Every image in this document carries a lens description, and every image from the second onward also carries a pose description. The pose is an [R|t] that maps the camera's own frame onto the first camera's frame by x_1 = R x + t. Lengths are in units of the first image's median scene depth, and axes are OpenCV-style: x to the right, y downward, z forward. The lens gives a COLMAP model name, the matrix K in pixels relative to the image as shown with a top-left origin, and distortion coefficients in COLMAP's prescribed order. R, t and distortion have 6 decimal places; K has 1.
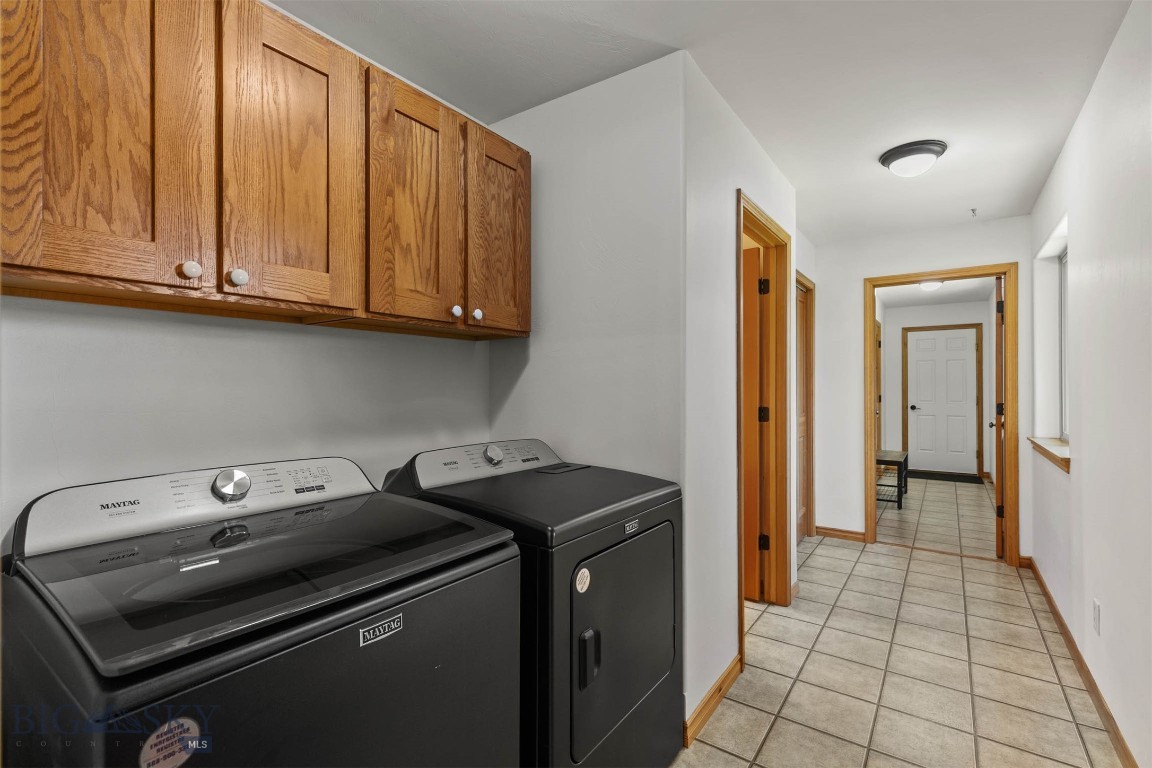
lens RADIAL K [[519.7, 0, 583.9], [0, 519.7, 388.4], [0, 0, 1]] dist [0.001385, 0.000344]
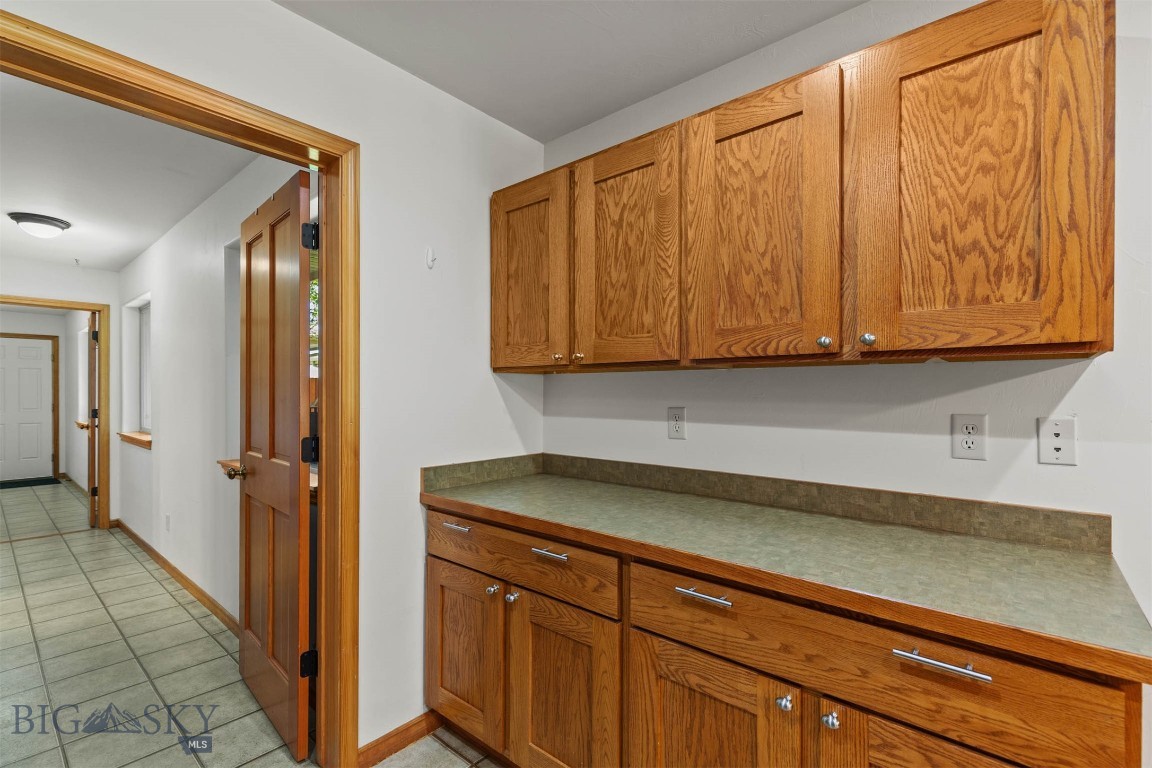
lens RADIAL K [[519.7, 0, 583.9], [0, 519.7, 388.4], [0, 0, 1]] dist [0.001385, 0.000344]
pose [[0.091649, 0.009428, 0.995747, -0.417250], [0.000286, 0.999955, -0.009494, -0.011237], [-0.995791, 0.001155, 0.091643, -0.369877]]
